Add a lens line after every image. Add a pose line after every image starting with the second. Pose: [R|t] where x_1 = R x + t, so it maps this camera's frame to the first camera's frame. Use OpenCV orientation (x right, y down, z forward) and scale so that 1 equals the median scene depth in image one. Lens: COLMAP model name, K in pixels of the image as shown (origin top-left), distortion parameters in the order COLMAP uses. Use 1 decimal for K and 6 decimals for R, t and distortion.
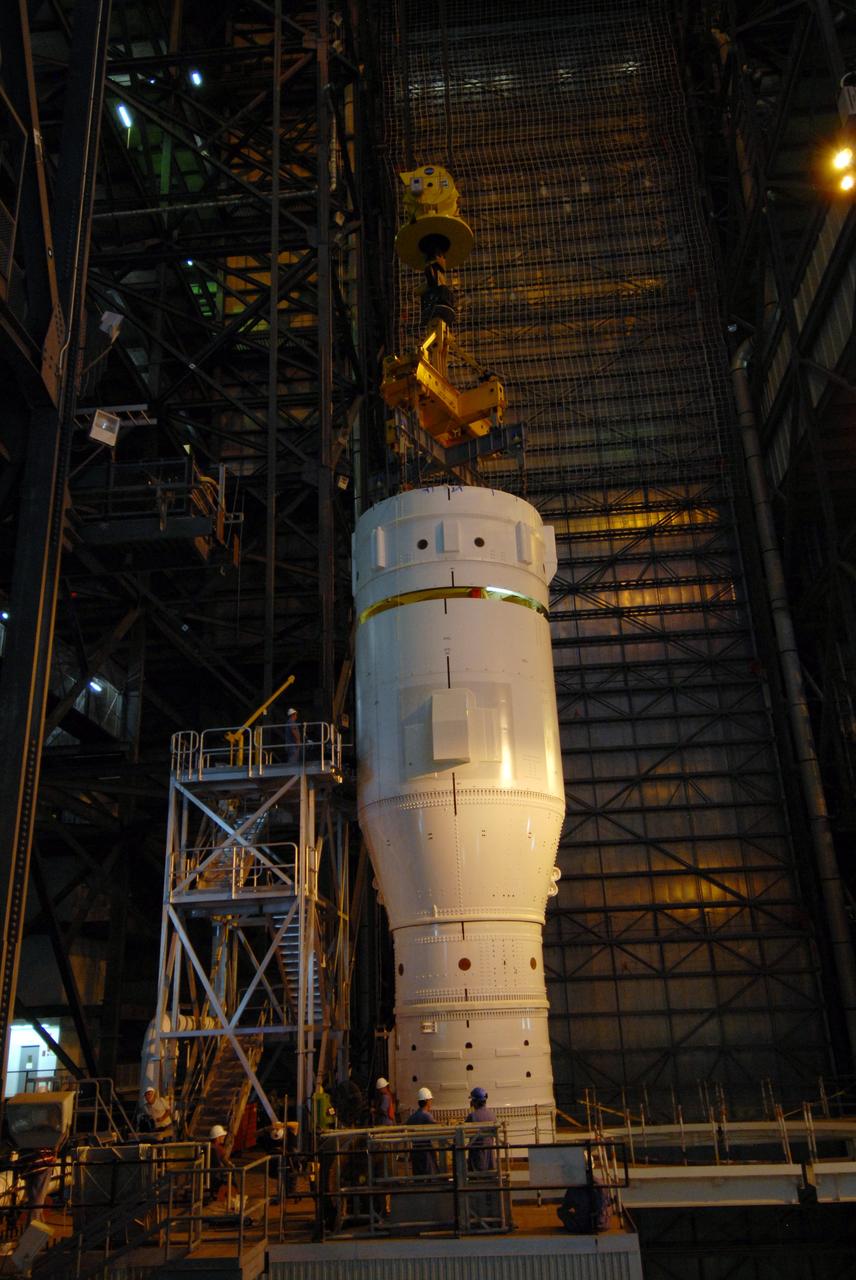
lens RADIAL K [[1066.7, 0, 432.2], [0, 1066.7, 627.9], [0, 0, 1]] dist [0.048236, 0.000262]
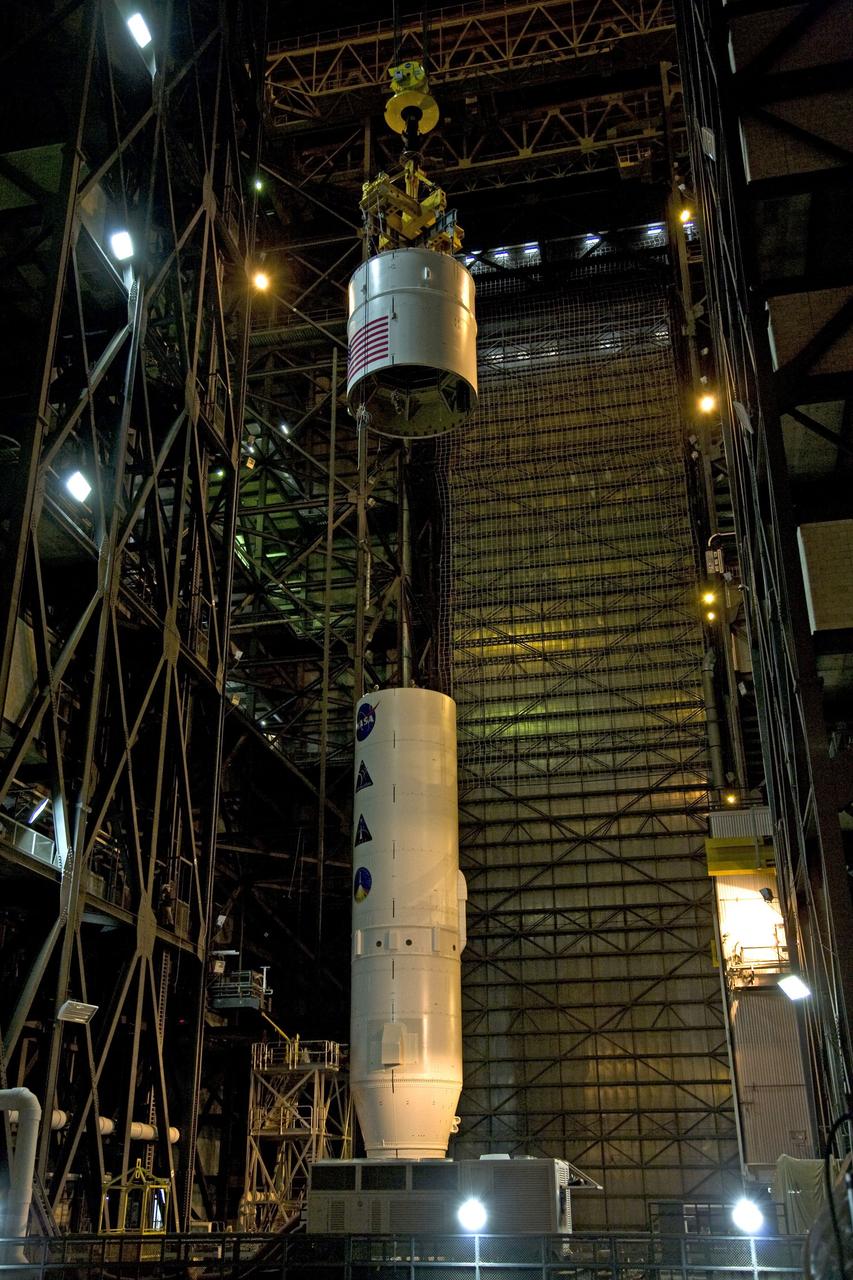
lens RADIAL K [[1309.4, 0, 415.5], [0, 1309.4, 633.9], [0, 0, 1]] dist [0.028015, 0.000000]
pose [[0.989818, -0.021919, -0.140639, 0.182928], [0.015495, 0.998793, -0.046608, -0.240105], [0.141491, 0.043954, 0.988963, -0.612810]]
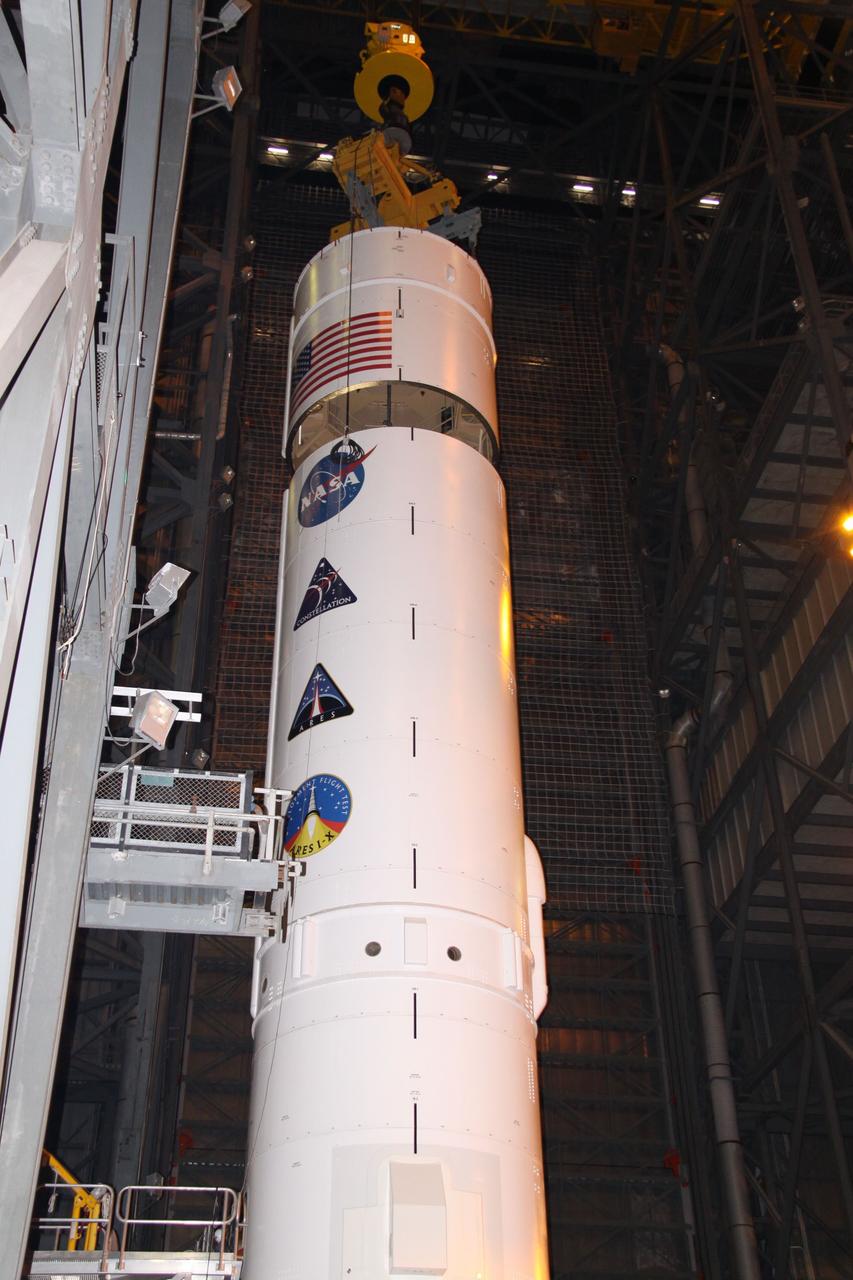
lens RADIAL K [[1513.1, 0, 426.3], [0, 1513.1, 646.0], [0, 0, 1]] dist [0.065951, 0.000000]
pose [[0.971593, 0.157350, 0.176771, -0.097559], [-0.104495, 0.955426, -0.276121, 0.007618], [-0.212339, 0.249805, 0.944727, 0.002820]]
